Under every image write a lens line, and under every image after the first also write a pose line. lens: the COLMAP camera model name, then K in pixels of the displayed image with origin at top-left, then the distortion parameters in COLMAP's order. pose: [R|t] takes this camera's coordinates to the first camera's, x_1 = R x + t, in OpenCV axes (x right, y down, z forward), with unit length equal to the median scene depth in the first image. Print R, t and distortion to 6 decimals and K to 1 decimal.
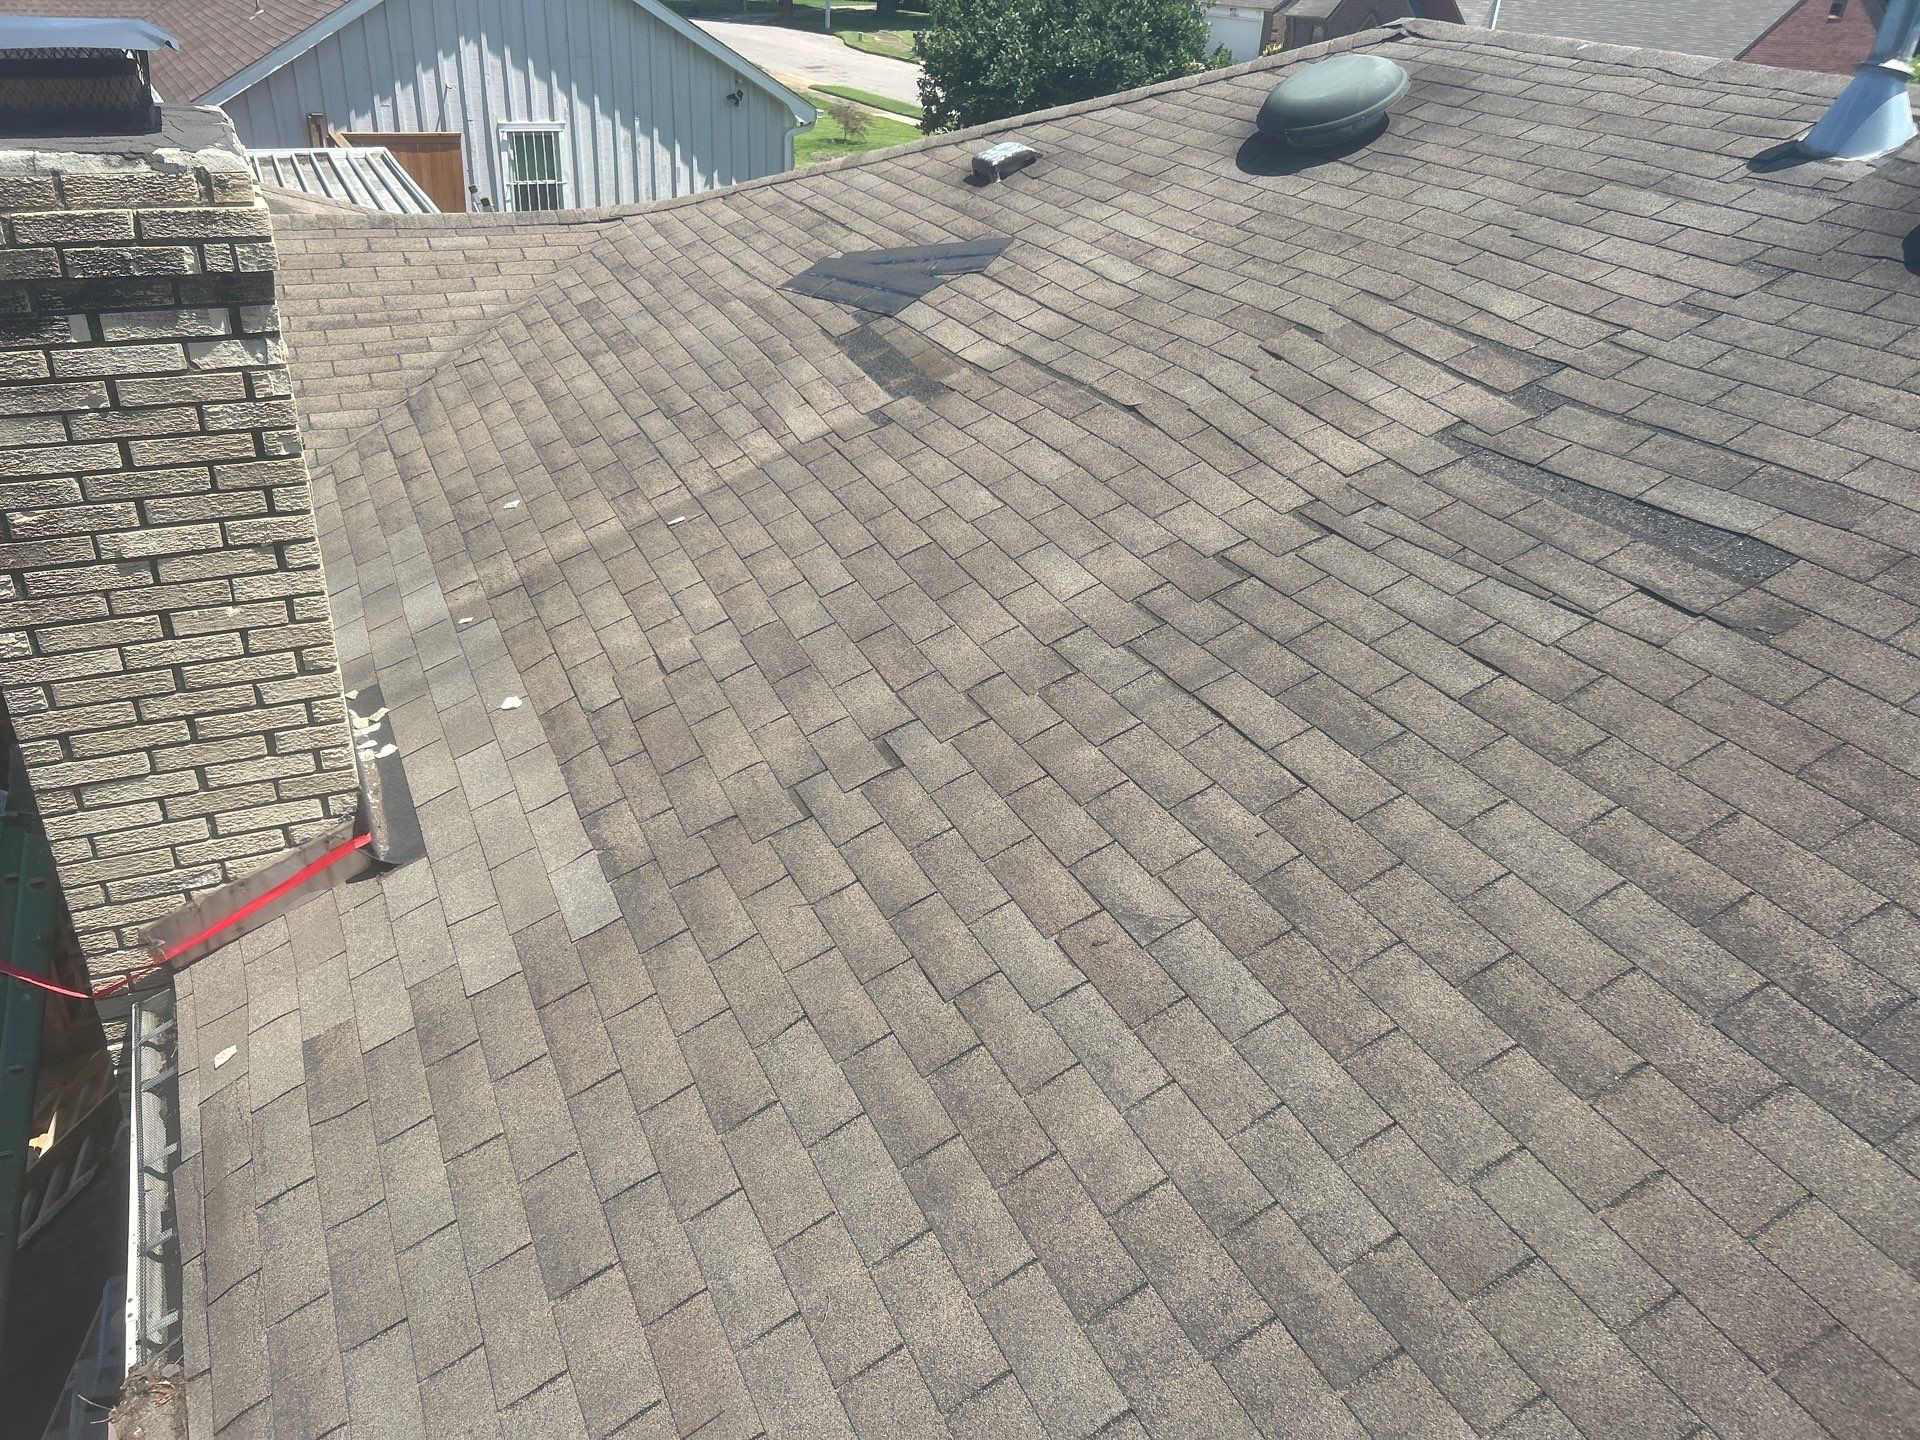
lens RADIAL K [[1450.5, 0, 960.0], [0, 1450.5, 720.0], [0, 0, 1]] dist [-0.000732, -0.002775]
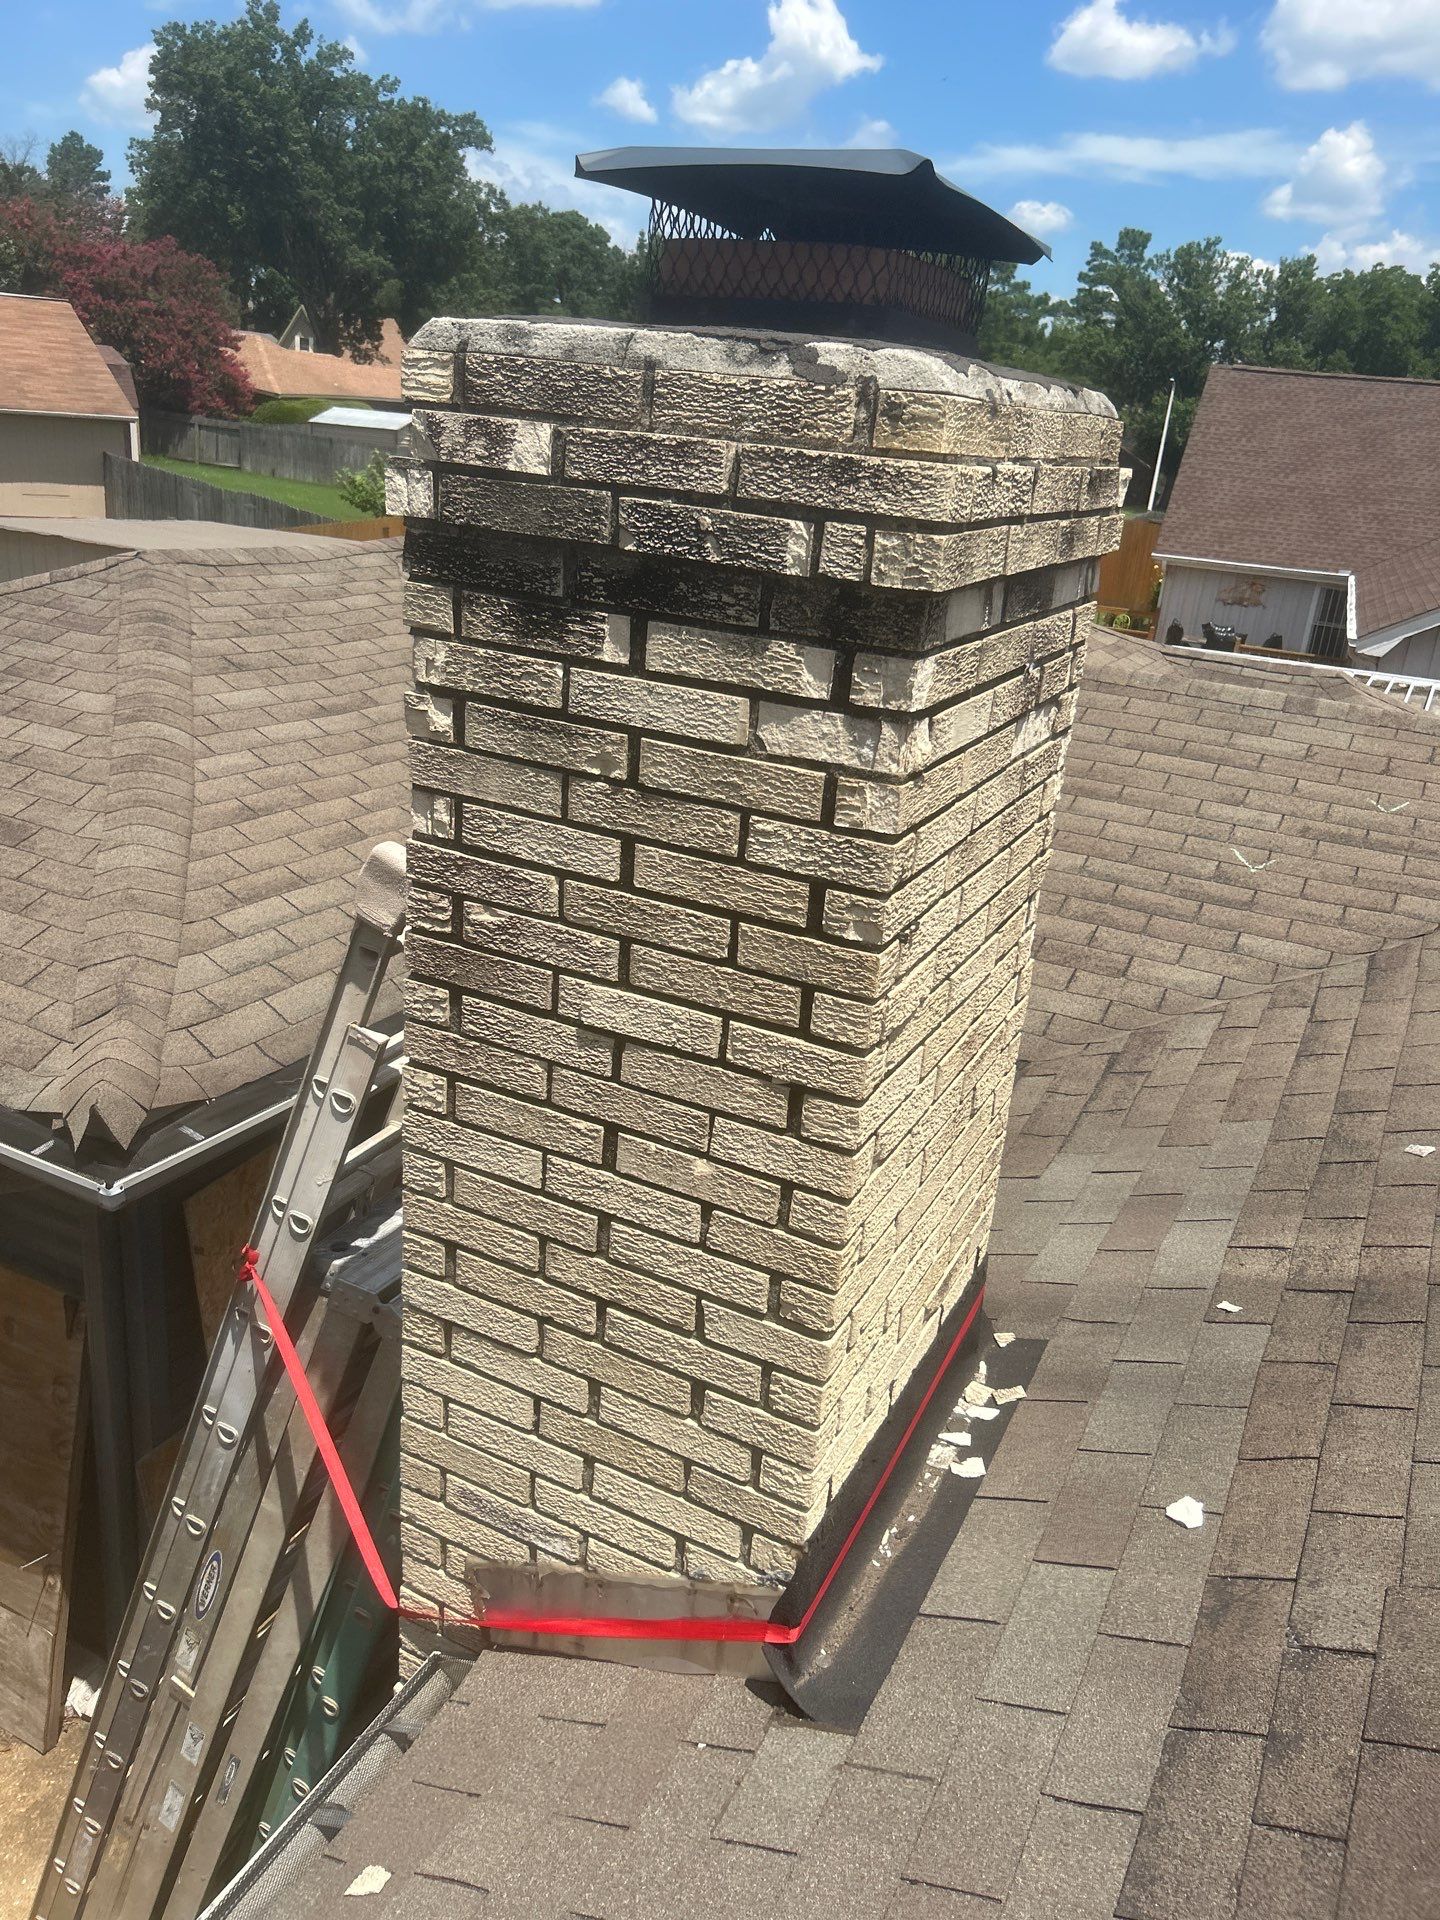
lens RADIAL K [[1443.9, 0, 720.0], [0, 1443.9, 960.0], [0, 0, 1]] dist [0.127168, -0.279968]
pose [[0.618873, 0.278903, -0.734309, -0.108989], [-0.421698, 0.906669, -0.011038, -0.151715], [0.662696, 0.316488, 0.678726, 0.620172]]
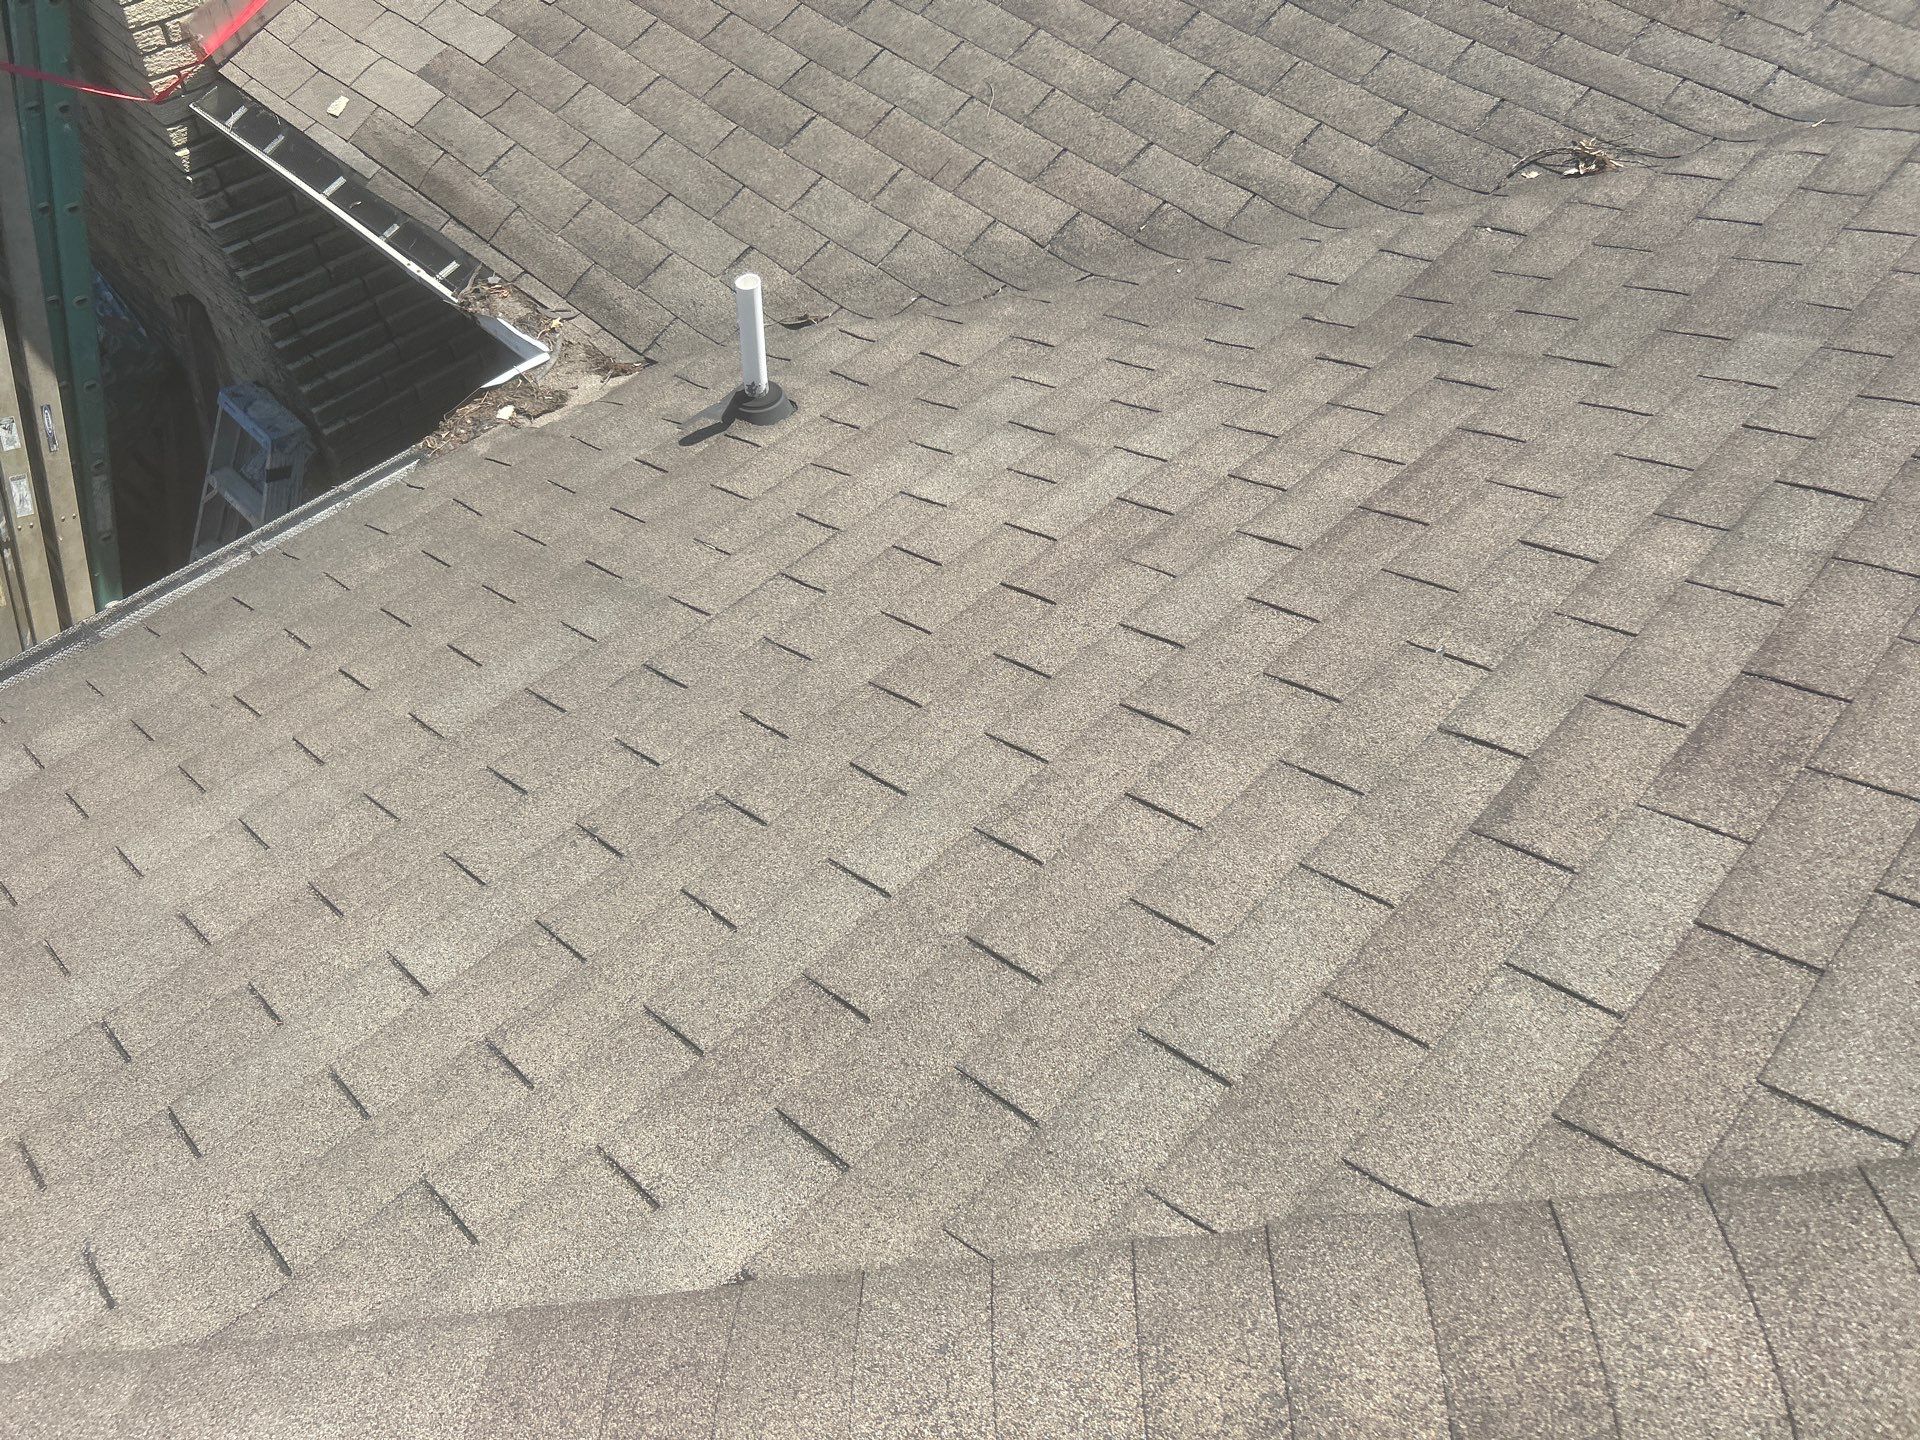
lens RADIAL K [[1450.5, 0, 960.0], [0, 1450.5, 720.0], [0, 0, 1]] dist [-0.000732, -0.002775]
pose [[0.918779, -0.291468, 0.266253, -0.529643], [0.147744, 0.879311, 0.452752, 0.223201], [-0.366082, -0.376642, 0.850955, -0.372790]]
